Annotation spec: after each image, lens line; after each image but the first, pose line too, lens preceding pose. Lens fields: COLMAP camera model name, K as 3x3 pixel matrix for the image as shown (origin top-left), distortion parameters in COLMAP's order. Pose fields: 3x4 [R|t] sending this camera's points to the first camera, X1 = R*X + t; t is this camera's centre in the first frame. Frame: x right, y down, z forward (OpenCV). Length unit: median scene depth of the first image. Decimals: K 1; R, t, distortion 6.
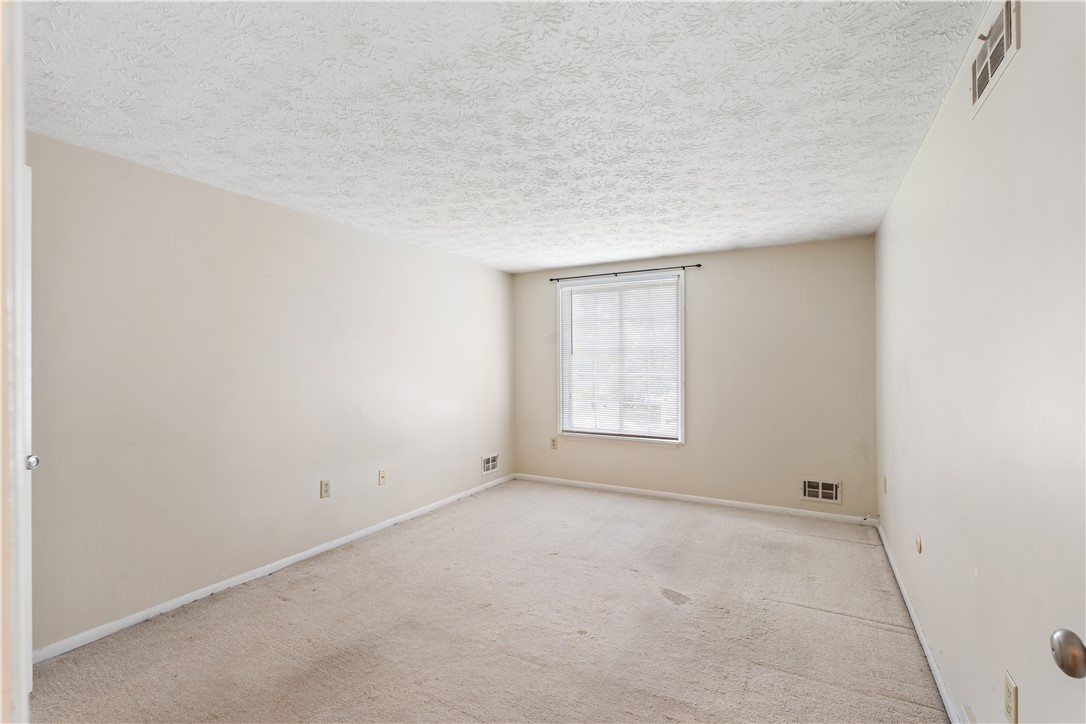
lens RADIAL K [[486.9, 0, 549.6], [0, 486.9, 363.0], [0, 0, 1]] dist [0.001316, -0.000078]
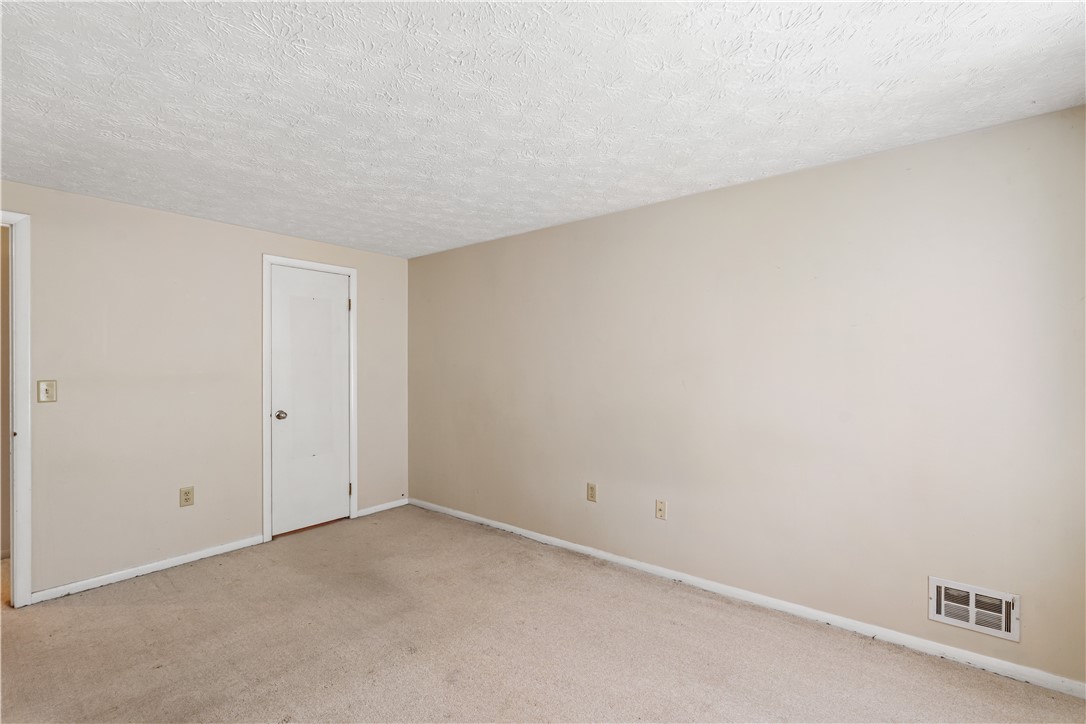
lens RADIAL K [[486.9, 0, 549.6], [0, 486.9, 363.0], [0, 0, 1]] dist [0.001316, -0.000078]
pose [[-0.179470, -0.003329, -0.983758, 0.515015], [0.004673, 0.999980, -0.004236, -0.001423], [0.983752, -0.005357, -0.179450, 1.067834]]
